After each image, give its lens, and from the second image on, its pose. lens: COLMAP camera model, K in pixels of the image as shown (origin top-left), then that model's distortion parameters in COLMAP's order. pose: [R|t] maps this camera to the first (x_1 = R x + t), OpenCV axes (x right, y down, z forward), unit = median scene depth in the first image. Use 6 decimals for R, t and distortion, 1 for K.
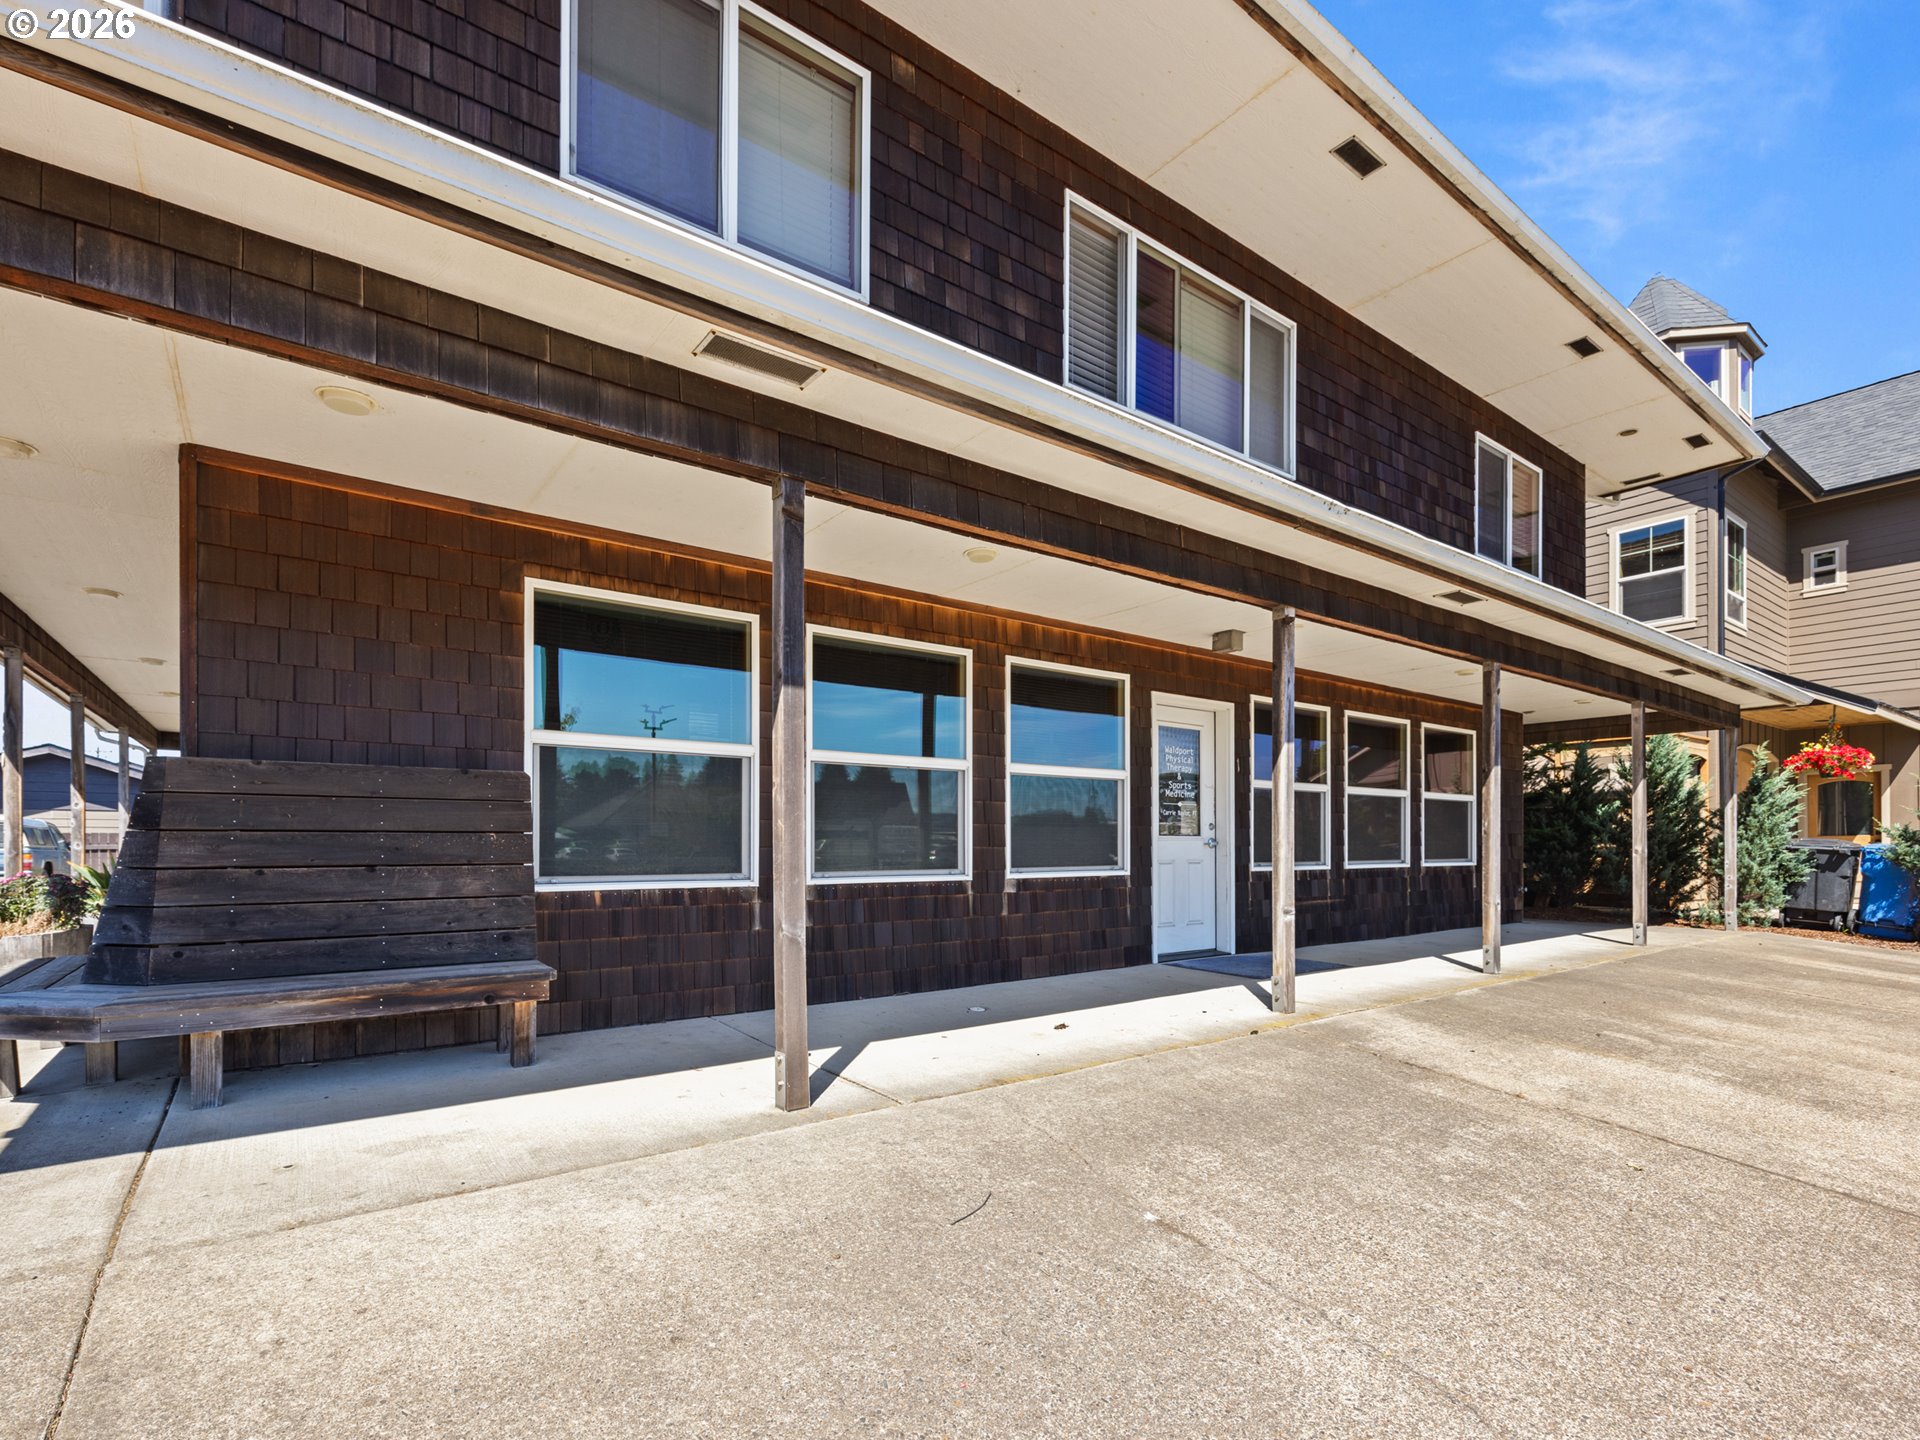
lens RADIAL K [[933.0, 0, 960.0], [0, 933.0, 720.0], [0, 0, 1]] dist [-0.013753, -0.000085]
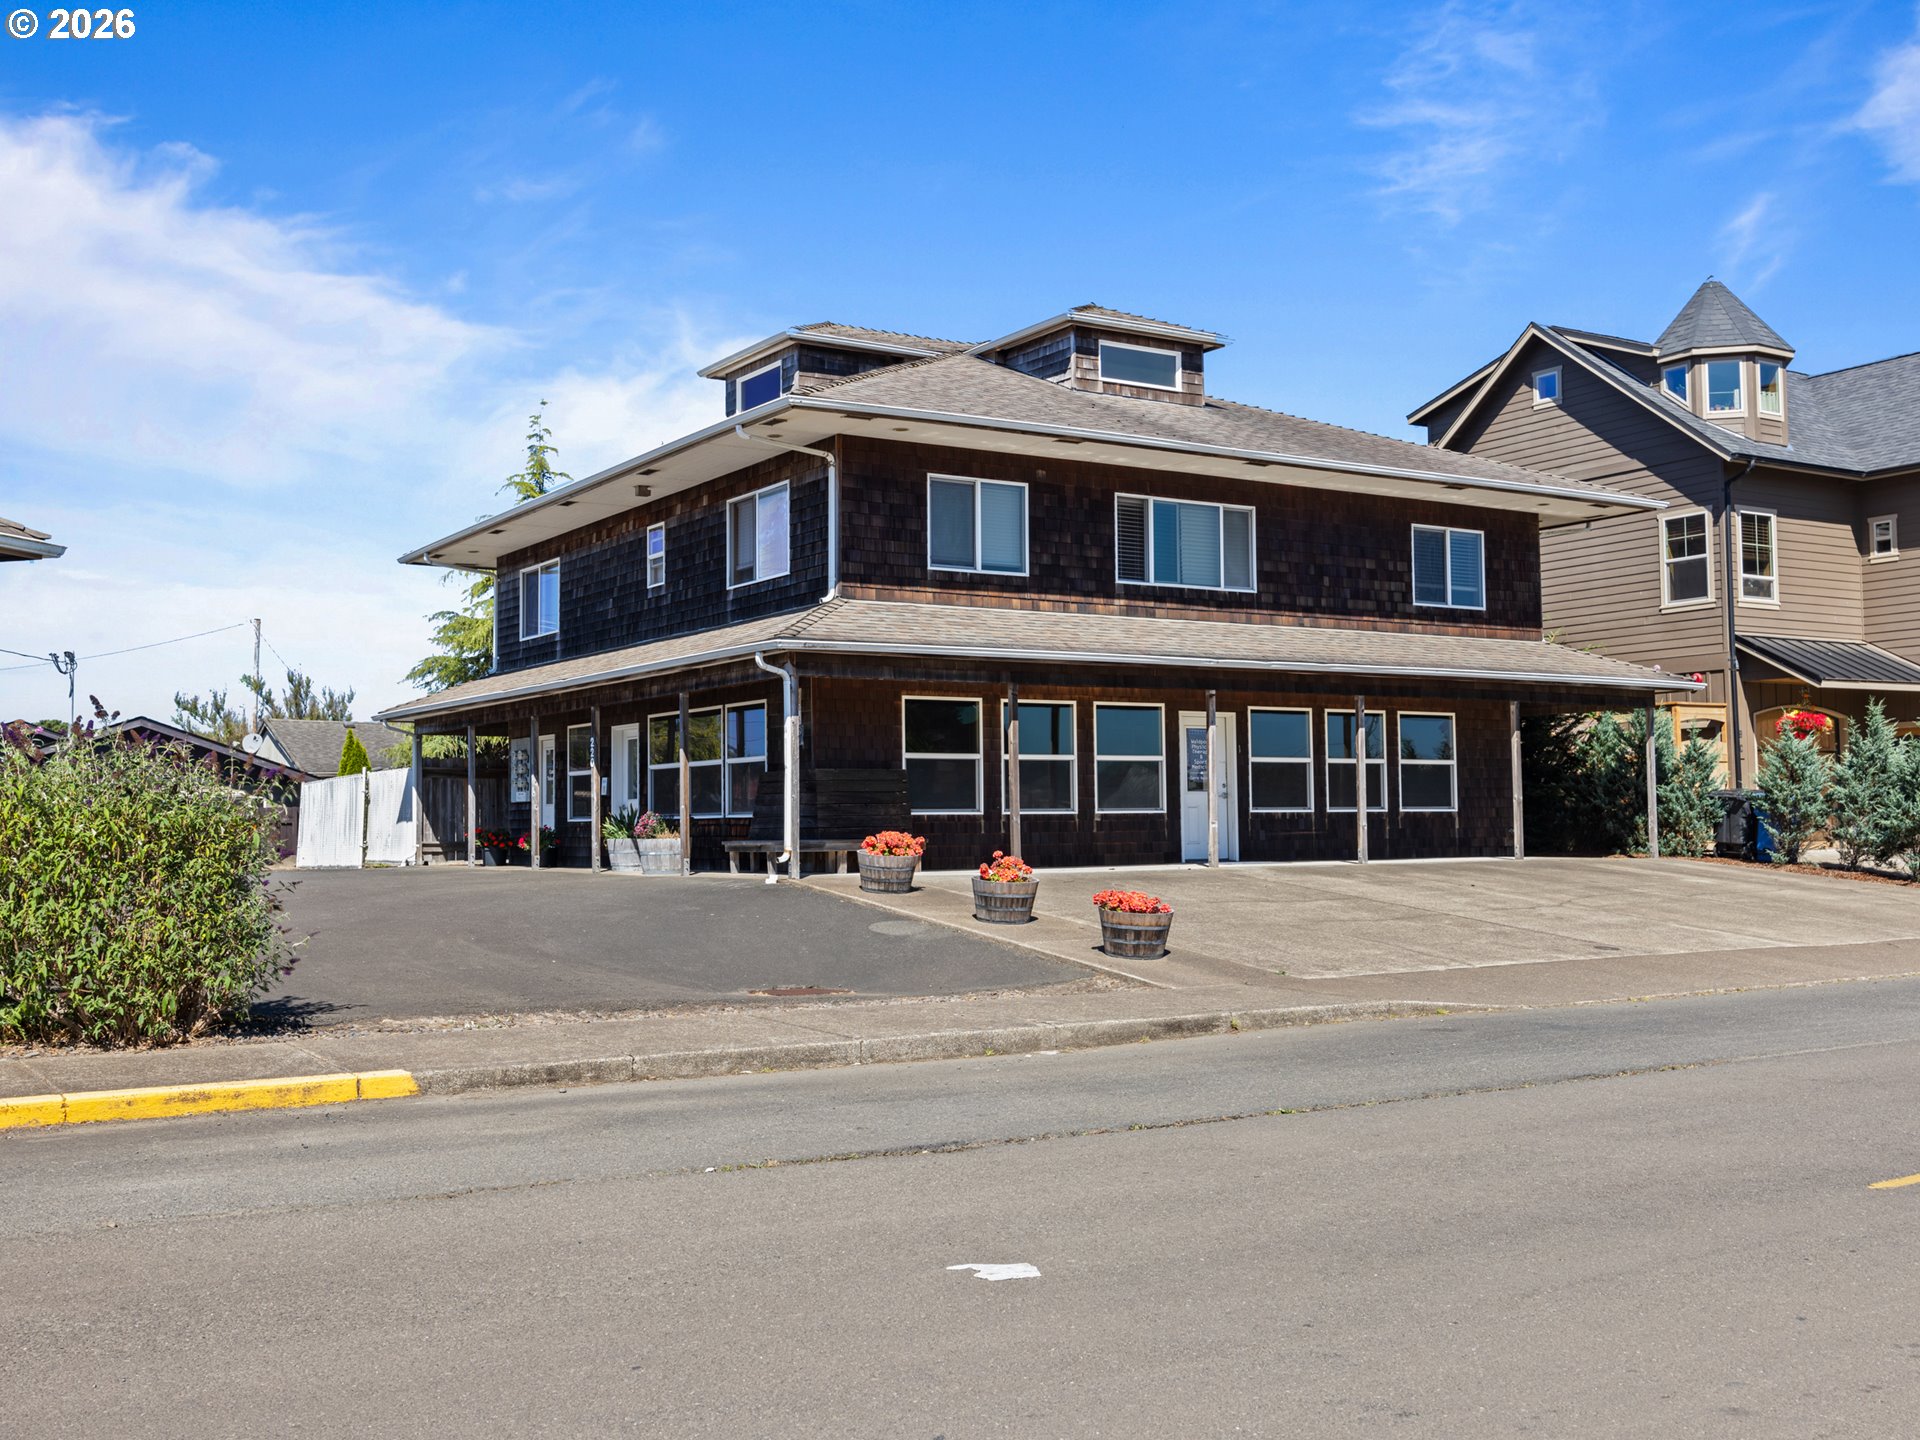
lens RADIAL K [[1985.5, 0, 960.0], [0, 1985.5, 720.0], [0, 0, 1]] dist [-0.003116, -0.005668]
pose [[0.997529, -0.016298, -0.068344, 0.048912], [0.021560, 0.996800, 0.076979, -0.323164], [0.066871, -0.078262, 0.994688, -2.882561]]
